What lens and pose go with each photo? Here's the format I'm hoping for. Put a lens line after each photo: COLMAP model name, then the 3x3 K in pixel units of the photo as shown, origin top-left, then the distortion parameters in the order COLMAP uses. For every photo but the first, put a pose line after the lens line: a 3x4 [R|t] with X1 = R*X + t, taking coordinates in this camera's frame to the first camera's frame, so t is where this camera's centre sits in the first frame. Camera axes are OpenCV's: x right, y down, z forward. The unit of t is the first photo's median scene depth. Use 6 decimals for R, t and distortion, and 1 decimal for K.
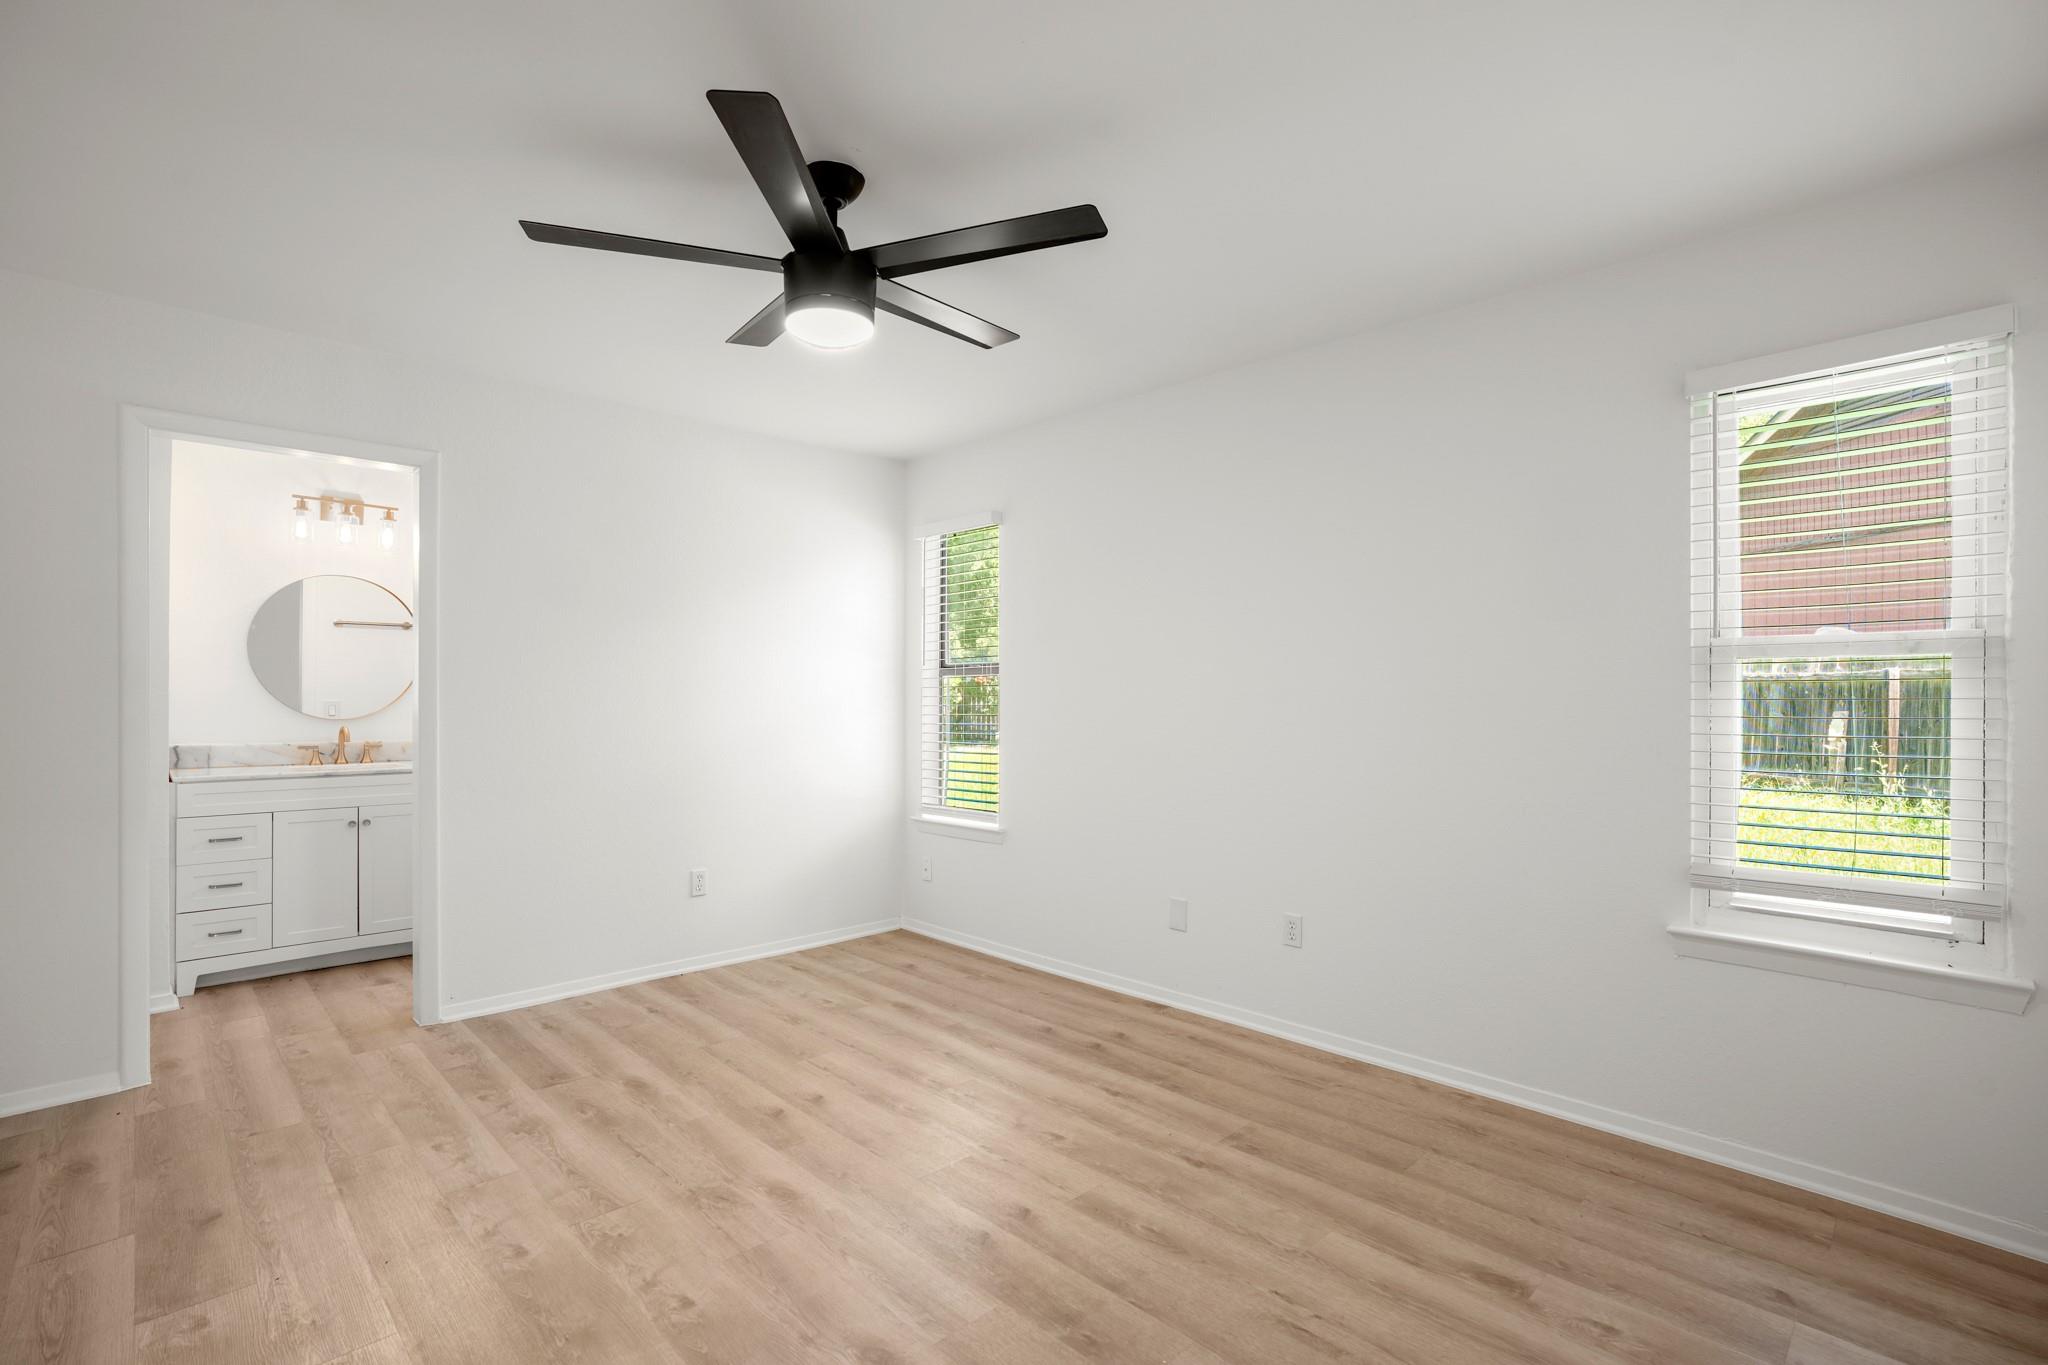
lens RADIAL K [[942.8, 0, 1030.0], [0, 942.8, 683.4], [0, 0, 1]] dist [-0.040665, 0.016050]
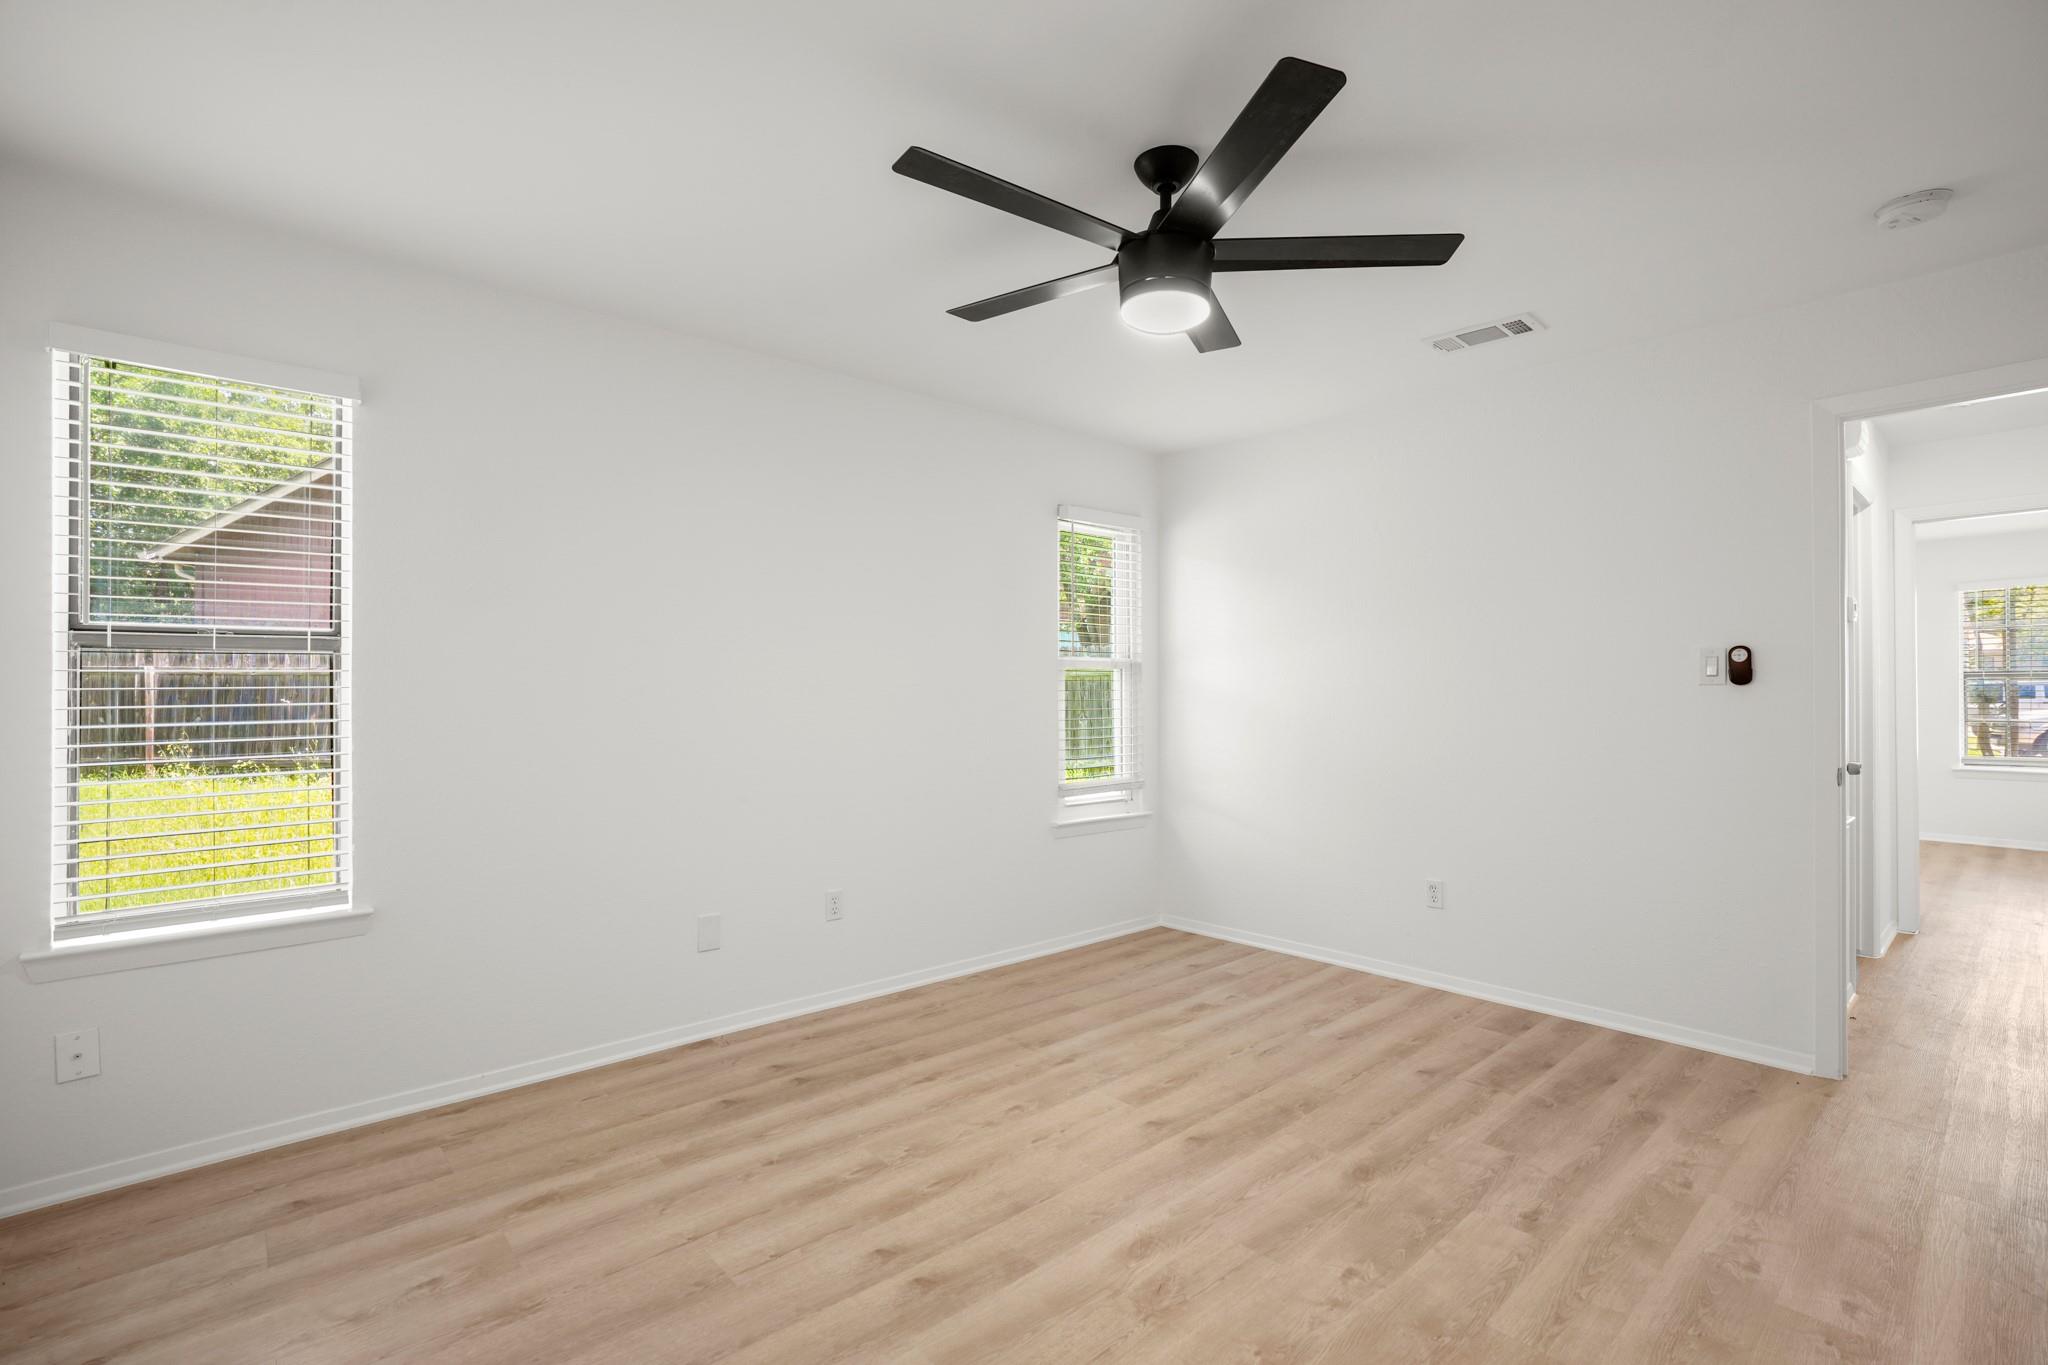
lens RADIAL K [[942.8, 0, 1026.3], [0, 942.8, 686.0], [0, 0, 1]] dist [-0.040665, 0.016050]
pose [[0.039044, 0.005834, 0.999220, -1.032713], [-0.015669, 0.999864, -0.005225, 0.018480], [-0.999115, -0.015452, 0.039130, 0.967024]]
